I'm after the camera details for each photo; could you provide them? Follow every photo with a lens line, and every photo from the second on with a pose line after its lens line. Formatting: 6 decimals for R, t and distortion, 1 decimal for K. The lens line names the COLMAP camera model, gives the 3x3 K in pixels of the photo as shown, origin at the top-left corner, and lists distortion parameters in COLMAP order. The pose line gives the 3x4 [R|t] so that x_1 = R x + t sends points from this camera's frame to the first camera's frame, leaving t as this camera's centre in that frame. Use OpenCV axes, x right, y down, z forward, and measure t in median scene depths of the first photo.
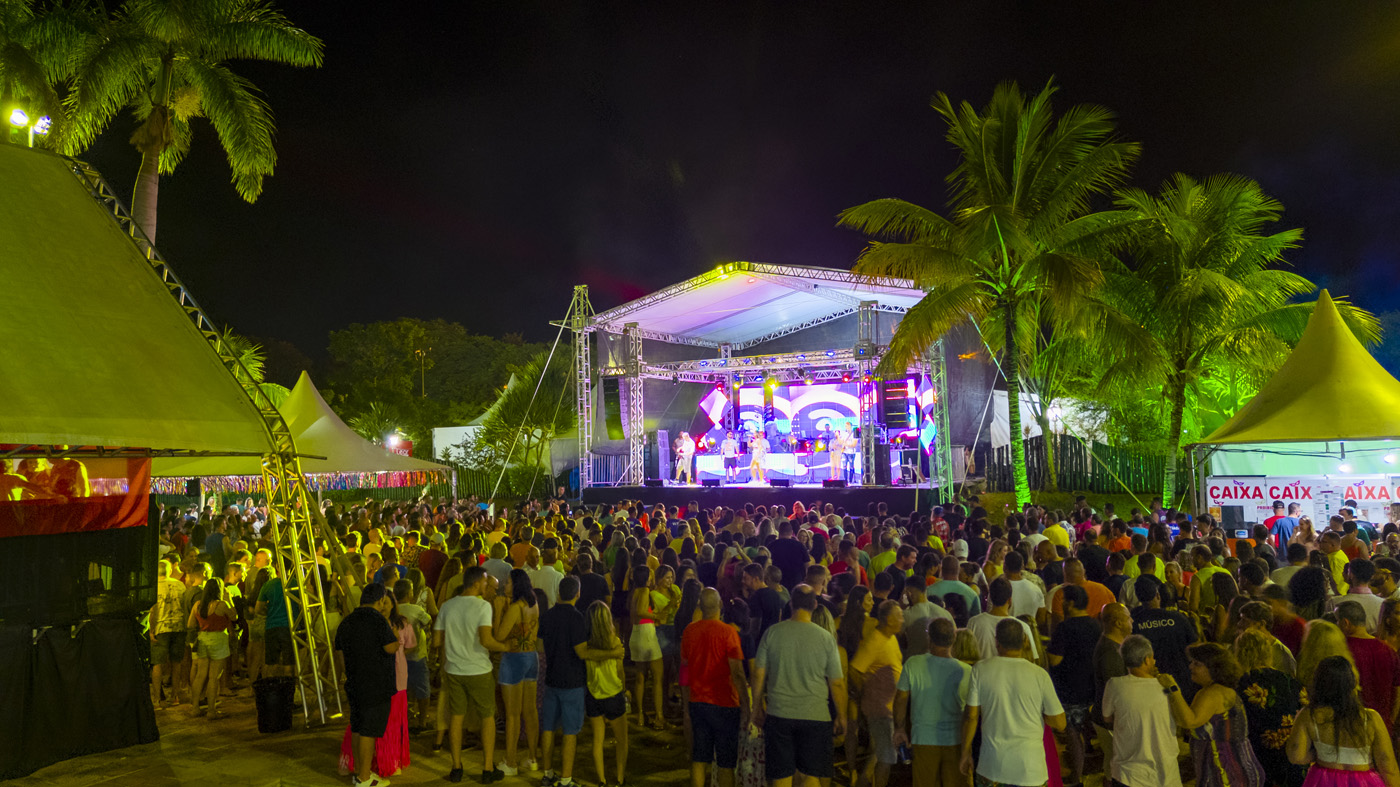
lens RADIAL K [[1020.4, 0, 701.4], [0, 1020.4, 391.2], [0, 0, 1]] dist [0.083036, -0.089619]
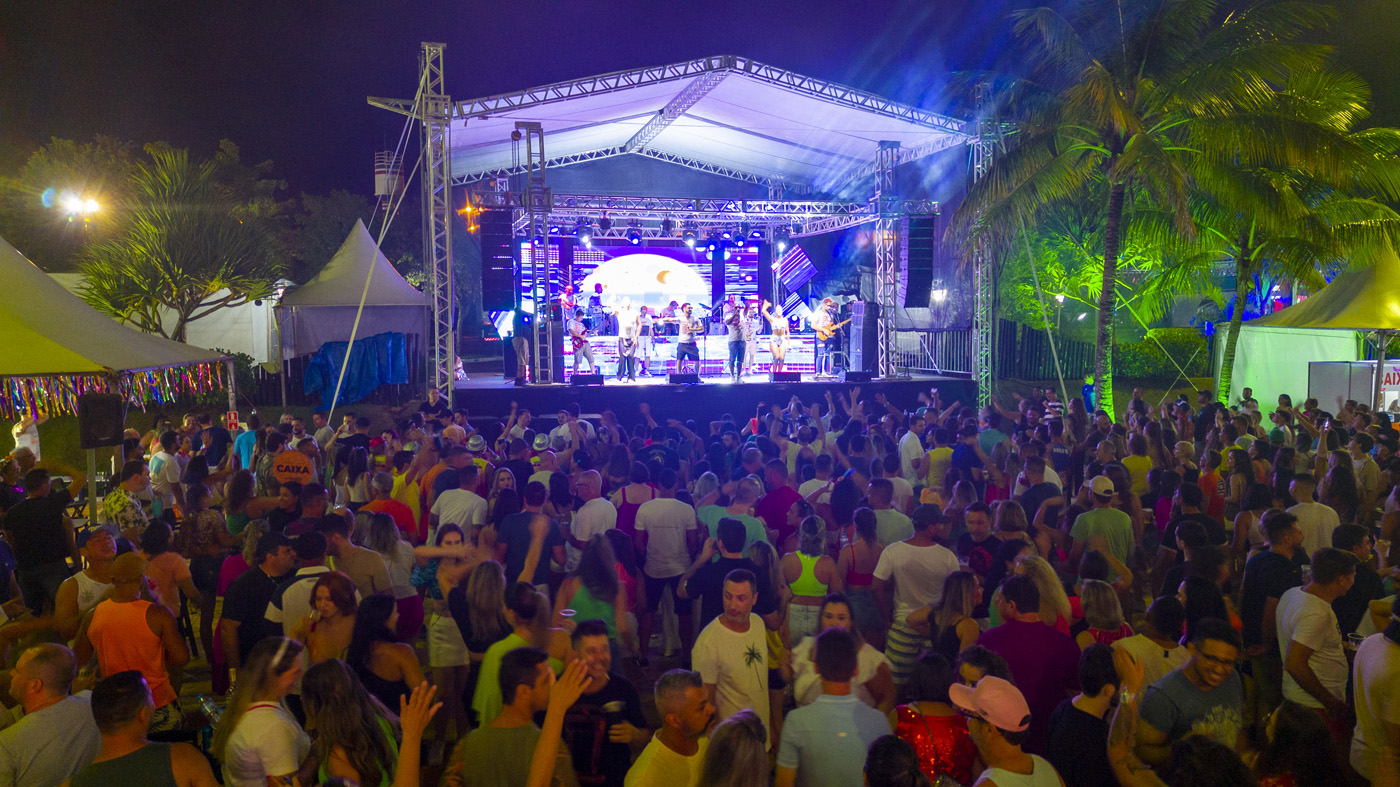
lens RADIAL K [[1020.4, 0, 704.1], [0, 1020.4, 392.8], [0, 0, 1]] dist [0.083036, -0.089619]
pose [[0.712480, -0.027430, 0.701156, -0.519967], [-0.053015, 0.994275, 0.092769, 0.038846], [-0.699687, -0.103267, 0.706947, 0.552174]]
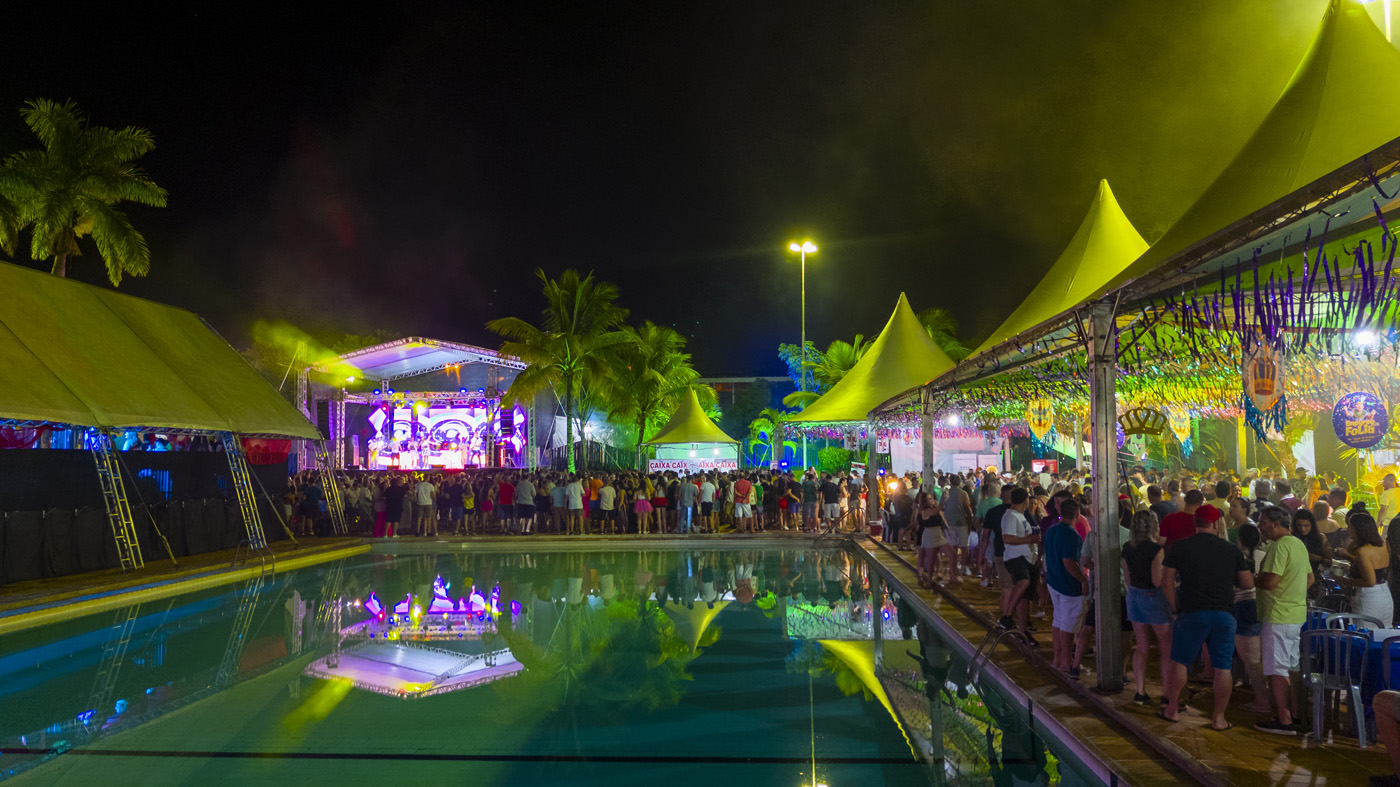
lens RADIAL K [[1020.4, 0, 713.2], [0, 1020.4, 393.9], [0, 0, 1]] dist [0.083036, -0.089619]
pose [[0.896311, 0.040690, 0.441556, -0.302288], [-0.036913, 0.999171, -0.017146, -0.022358], [-0.441888, -0.000931, 0.897070, -0.842744]]
